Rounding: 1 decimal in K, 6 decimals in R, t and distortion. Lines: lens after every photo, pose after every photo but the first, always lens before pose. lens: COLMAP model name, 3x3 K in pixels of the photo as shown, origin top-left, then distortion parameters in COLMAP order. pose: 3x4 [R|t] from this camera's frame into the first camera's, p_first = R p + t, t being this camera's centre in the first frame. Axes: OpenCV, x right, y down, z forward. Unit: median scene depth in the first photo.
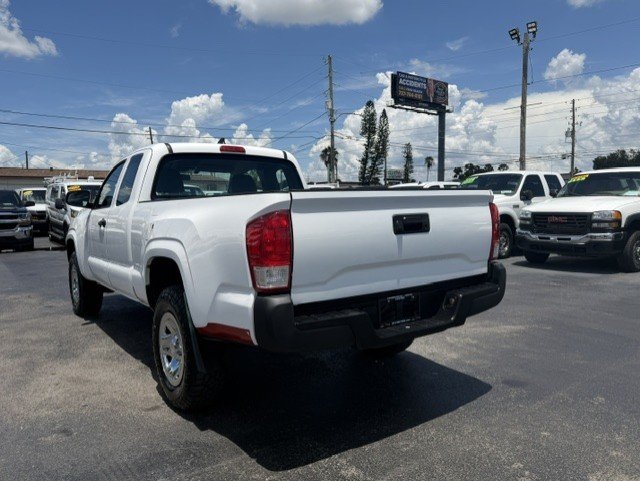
lens RADIAL K [[484.8, 0, 318.6], [0, 484.8, 237.1], [0, 0, 1]] dist [0.033551, -0.037022]
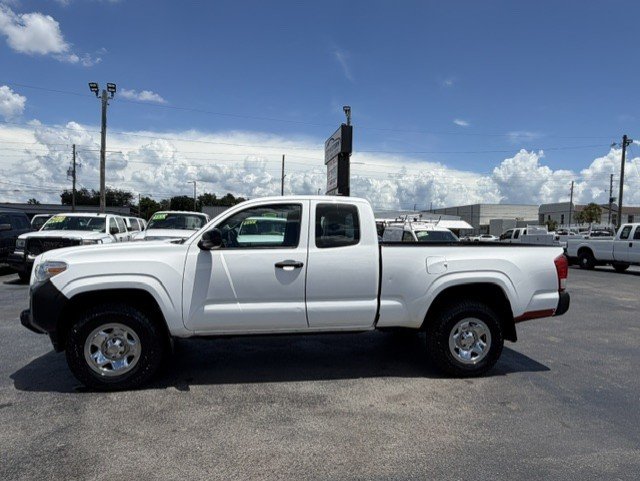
lens RADIAL K [[397.2, 0, 320.4], [0, 397.2, 254.8], [0, 0, 1]] dist [-0.008073, -0.001051]
pose [[0.451927, -0.024630, 0.891715, -1.606575], [0.032861, 0.999400, 0.010950, -0.078753], [-0.891450, 0.024354, 0.452465, 0.813554]]
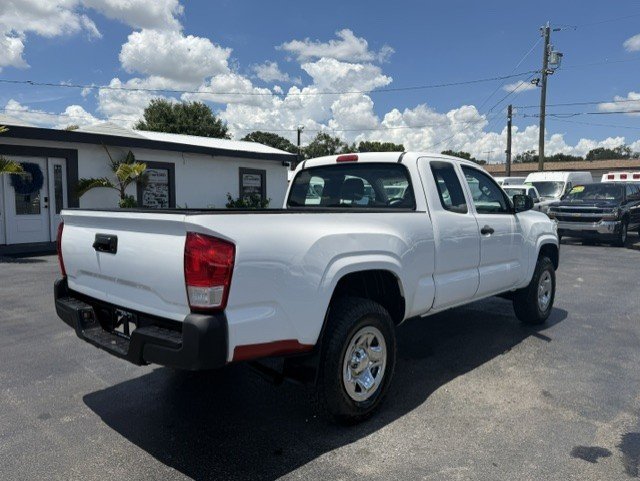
lens RADIAL K [[484.8, 0, 321.9], [0, 484.8, 238.6], [0, 0, 1]] dist [0.033551, -0.037022]
pose [[0.208214, 0.099215, -0.973038, 1.077728], [-0.072231, 0.993685, 0.085864, -0.133545], [0.975413, 0.052405, 0.214065, 1.000484]]
